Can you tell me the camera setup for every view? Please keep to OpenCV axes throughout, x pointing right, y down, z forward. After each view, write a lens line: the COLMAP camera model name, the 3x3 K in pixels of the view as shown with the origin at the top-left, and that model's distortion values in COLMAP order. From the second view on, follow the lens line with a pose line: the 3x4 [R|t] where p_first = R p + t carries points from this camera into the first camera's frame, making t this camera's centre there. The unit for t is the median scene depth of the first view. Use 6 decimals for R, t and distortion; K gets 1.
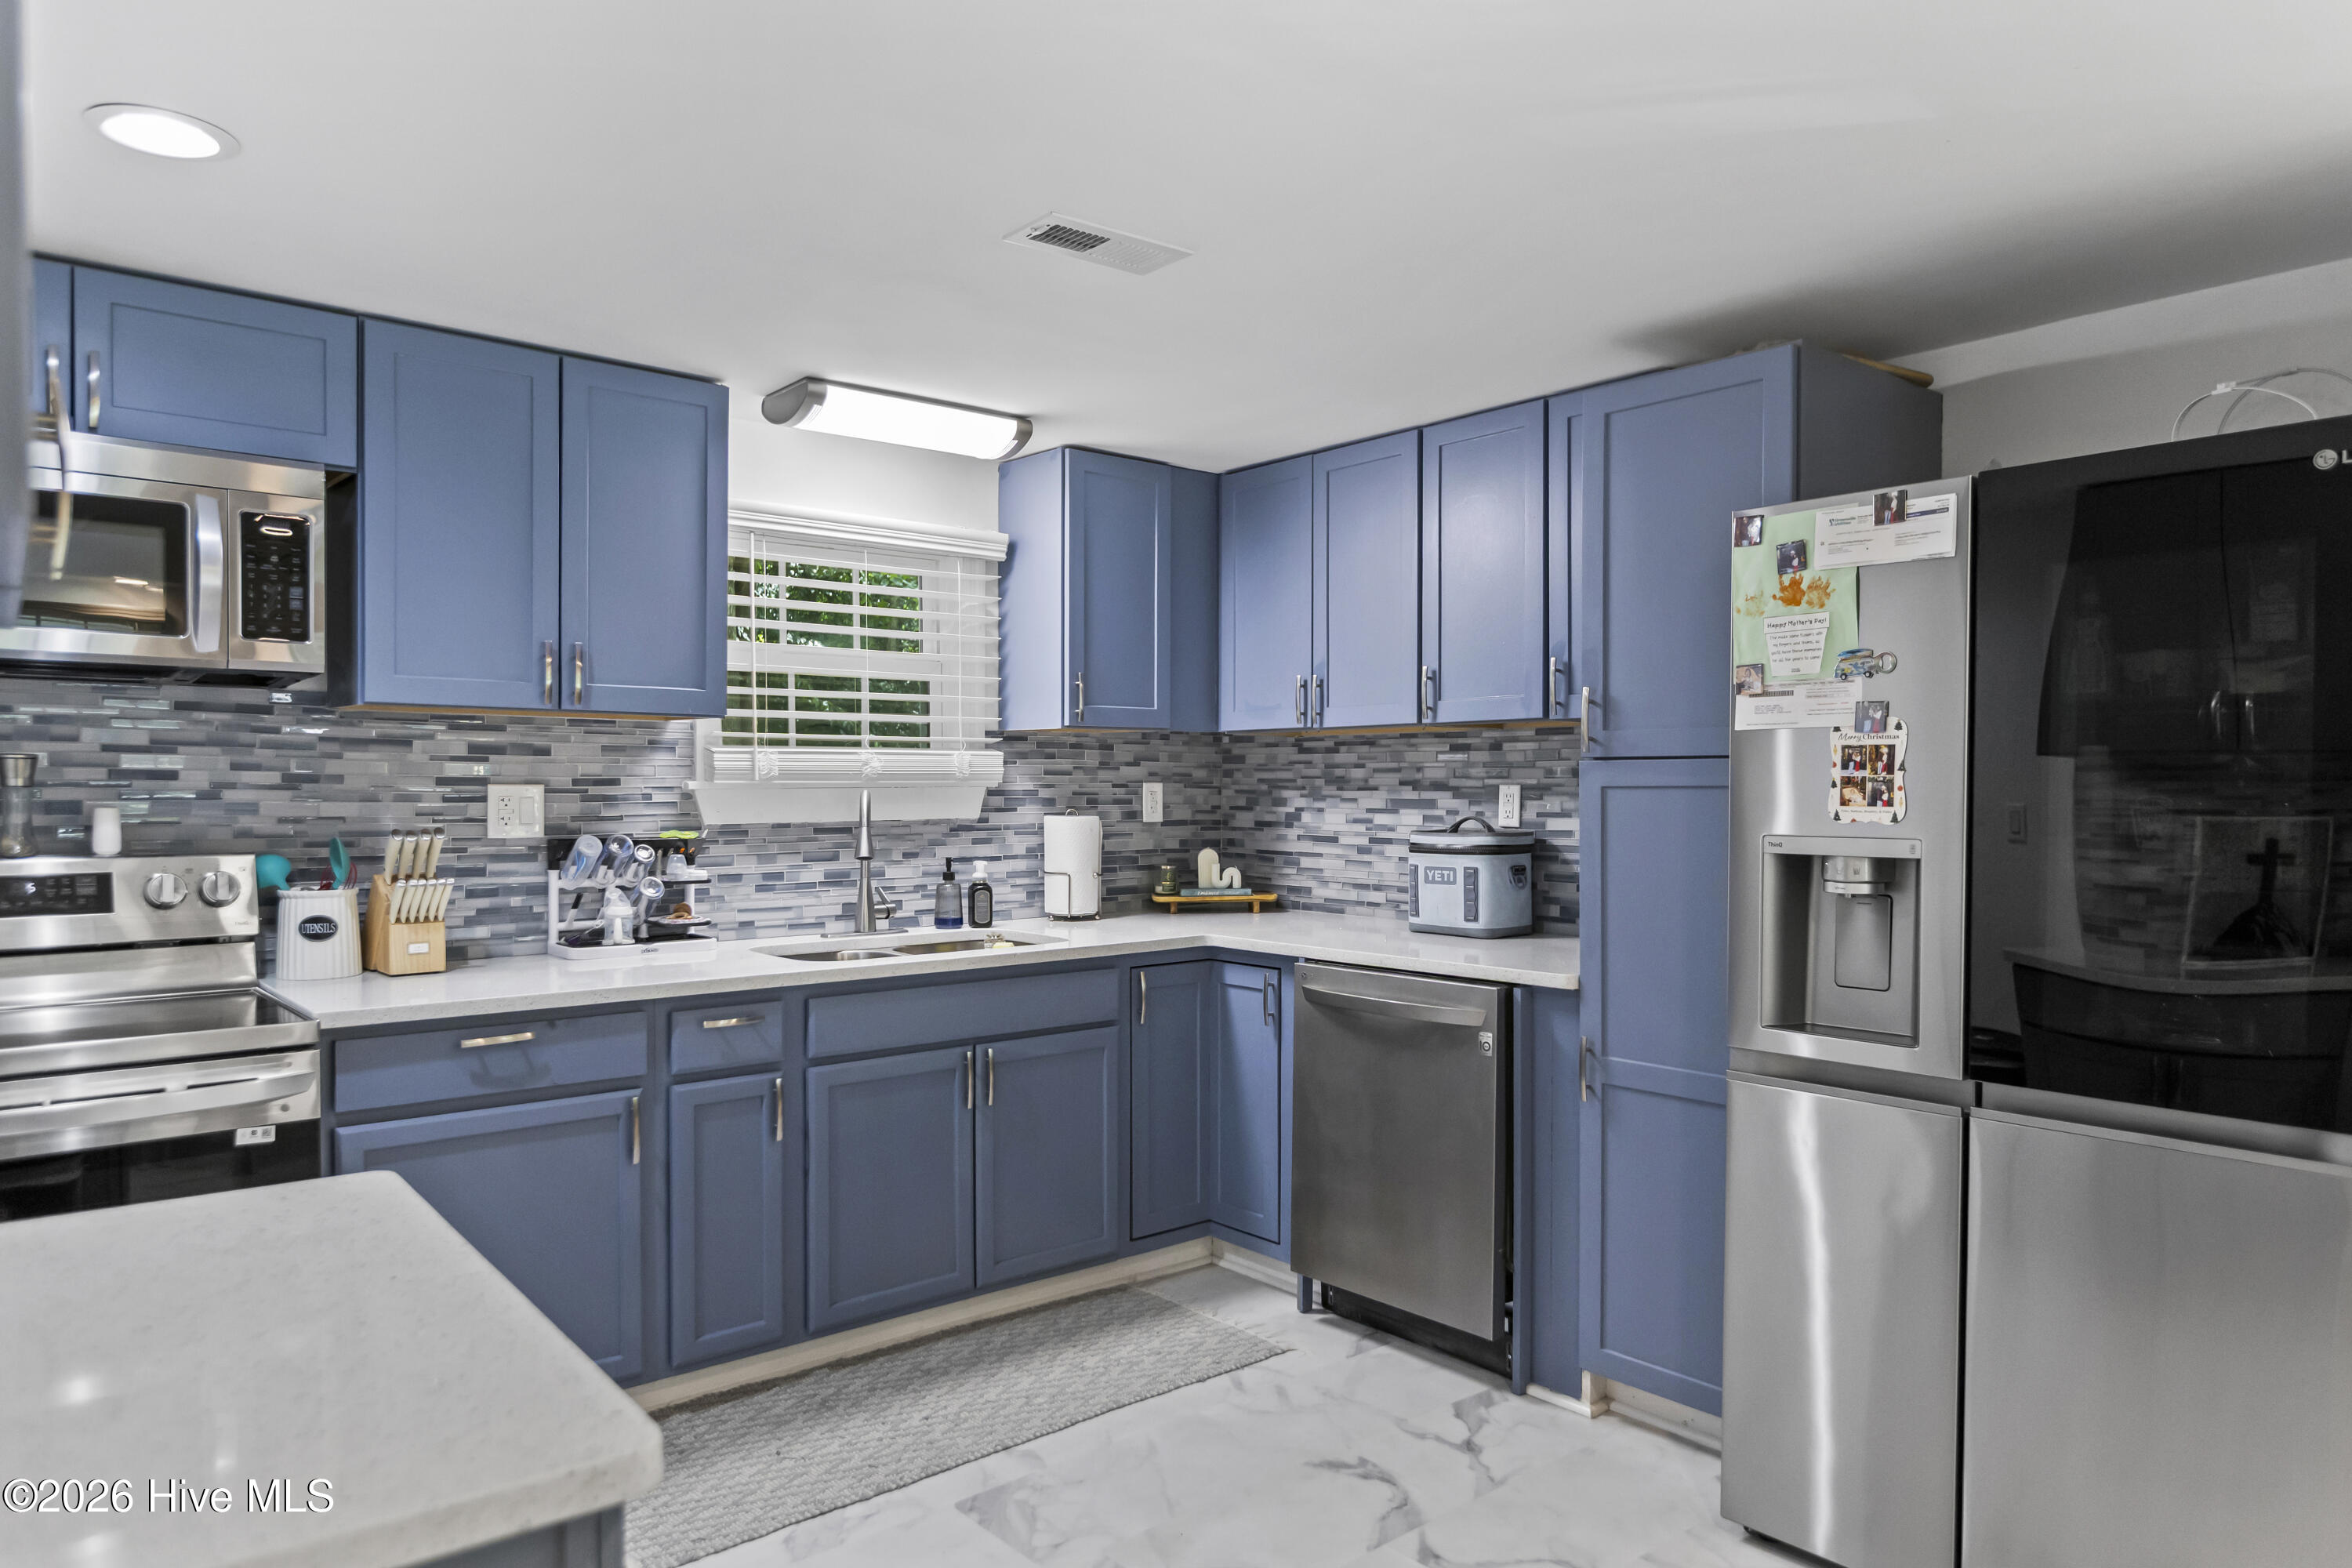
lens RADIAL K [[1499.5, 0, 1148.3], [0, 1499.5, 810.8], [0, 0, 1]] dist [0.000042, -0.001323]
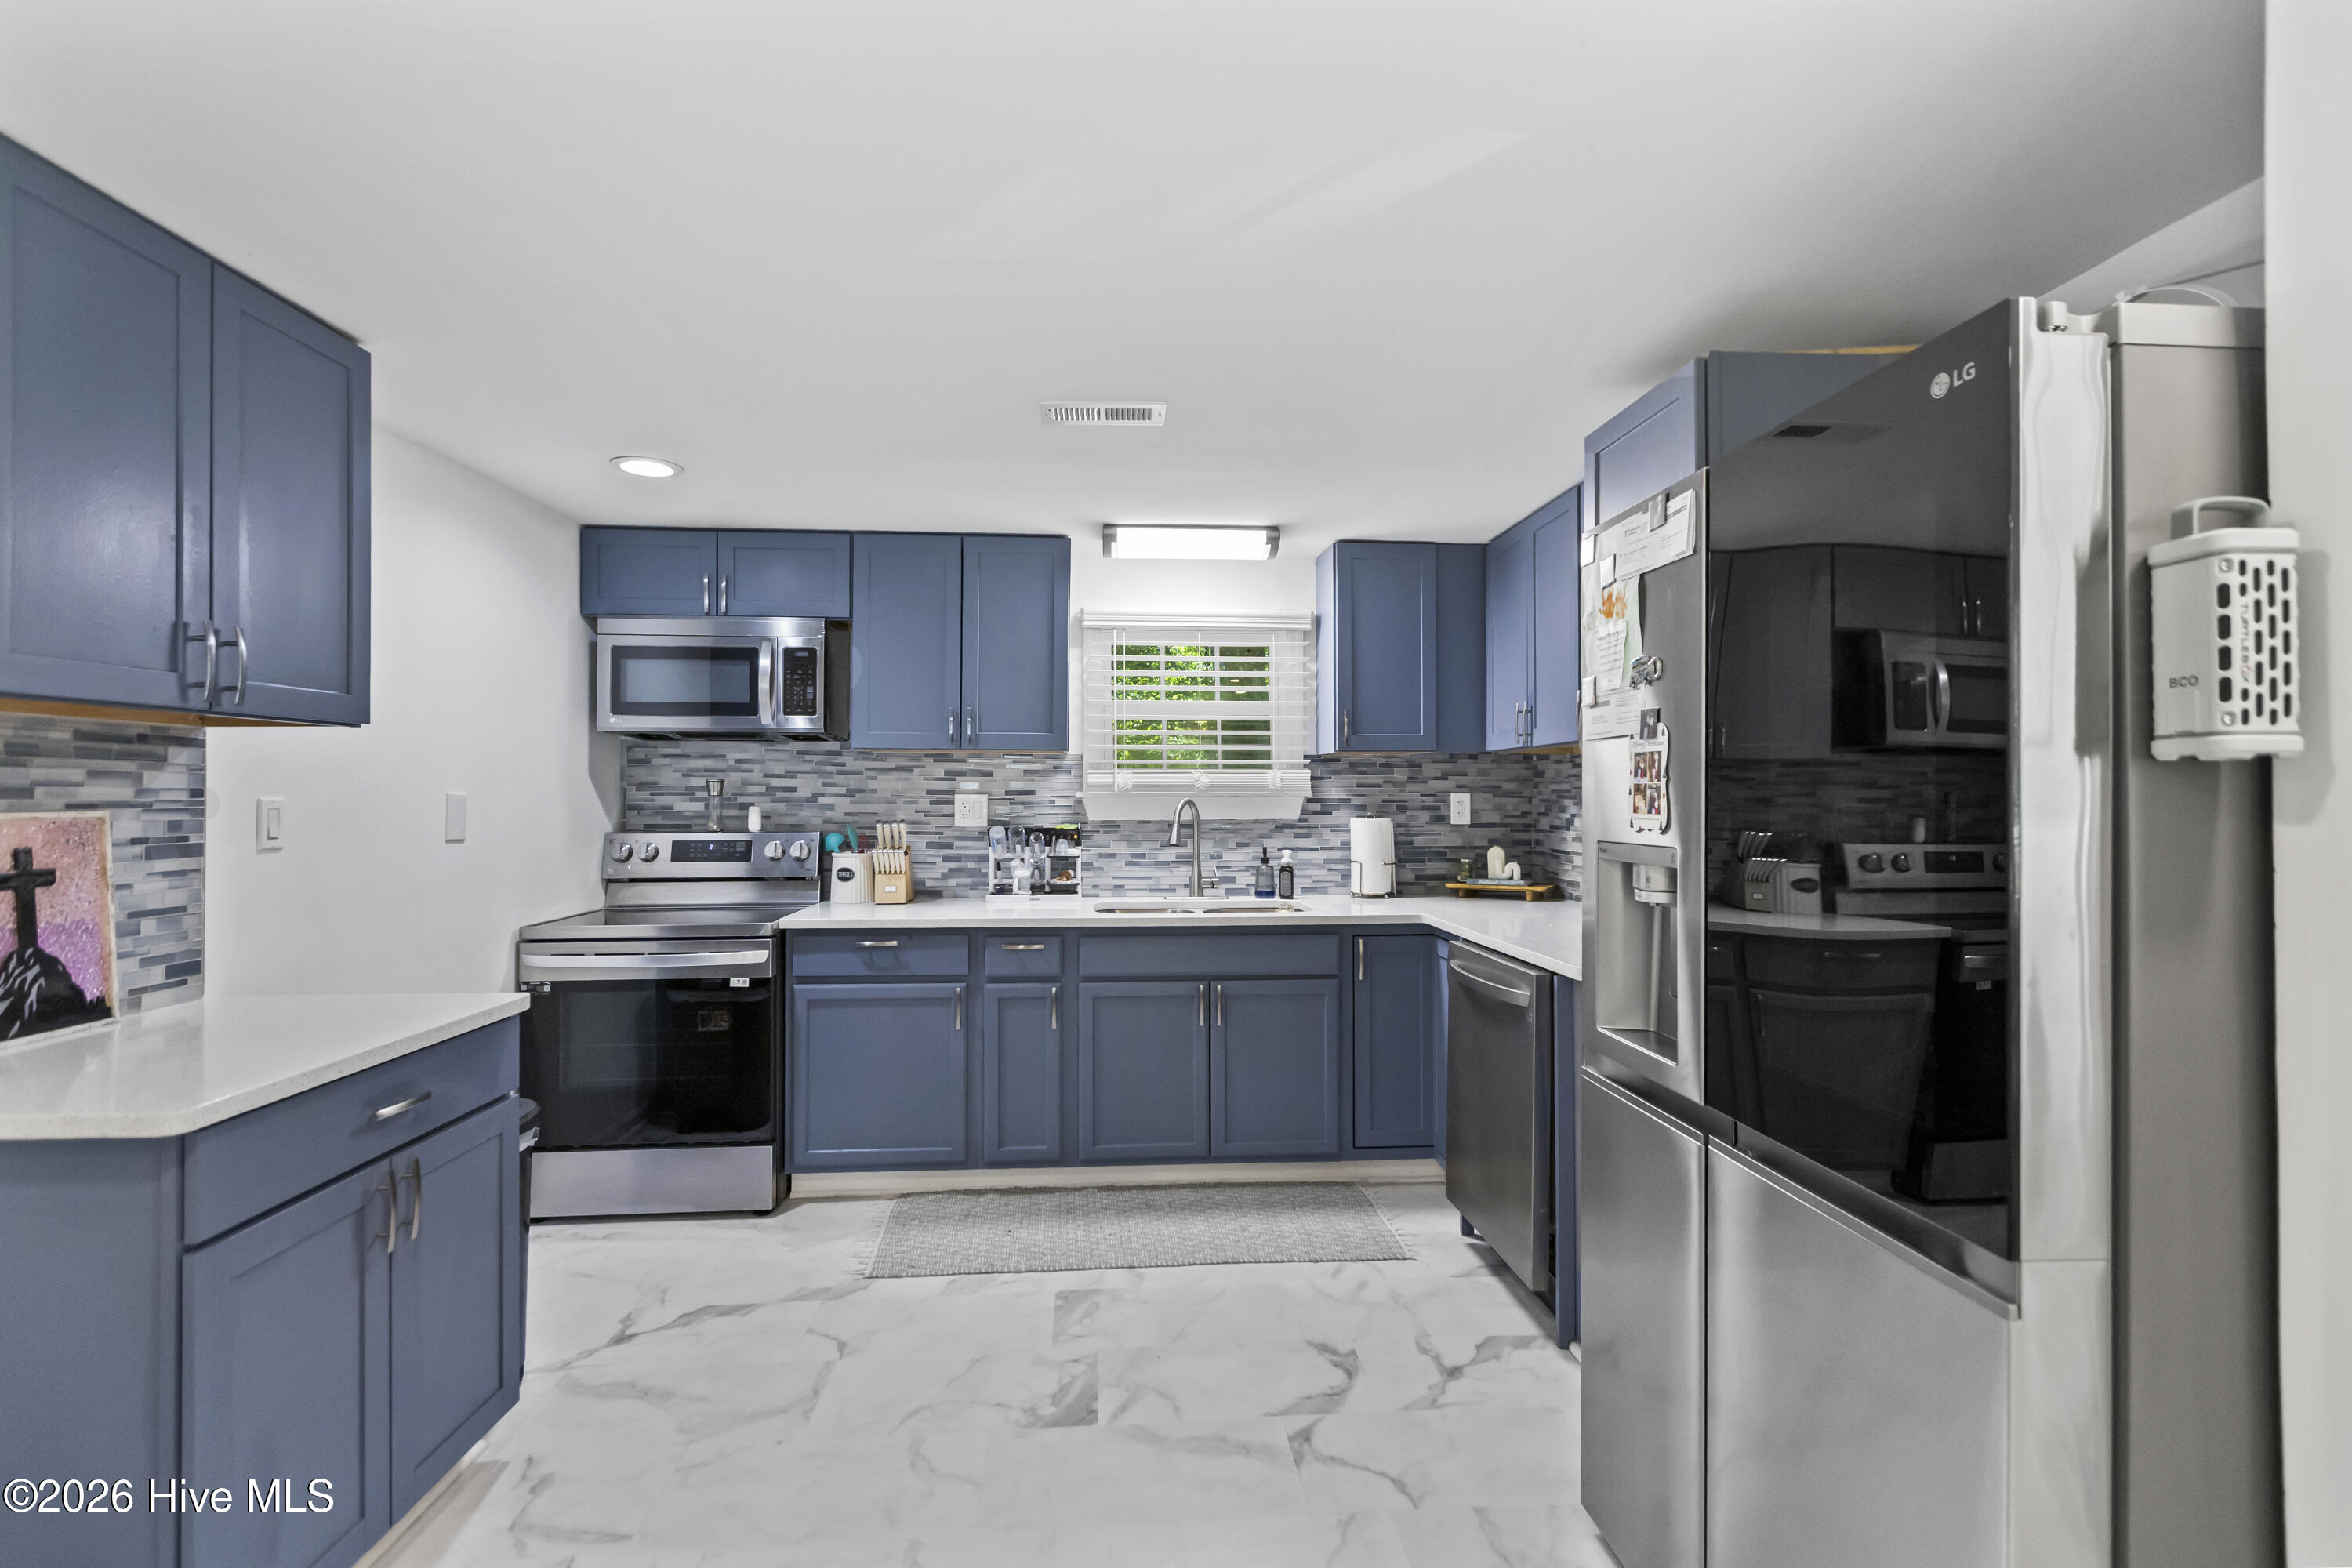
lens RADIAL K [[1072.7, 0, 1166.3], [0, 1072.7, 778.7], [0, 0, 1]] dist [0.000212, -0.000265]
pose [[0.805209, -0.009713, -0.592912, 0.436569], [-0.010417, 0.999480, -0.030520, -0.000860], [0.592900, 0.030751, 0.804689, 0.163232]]
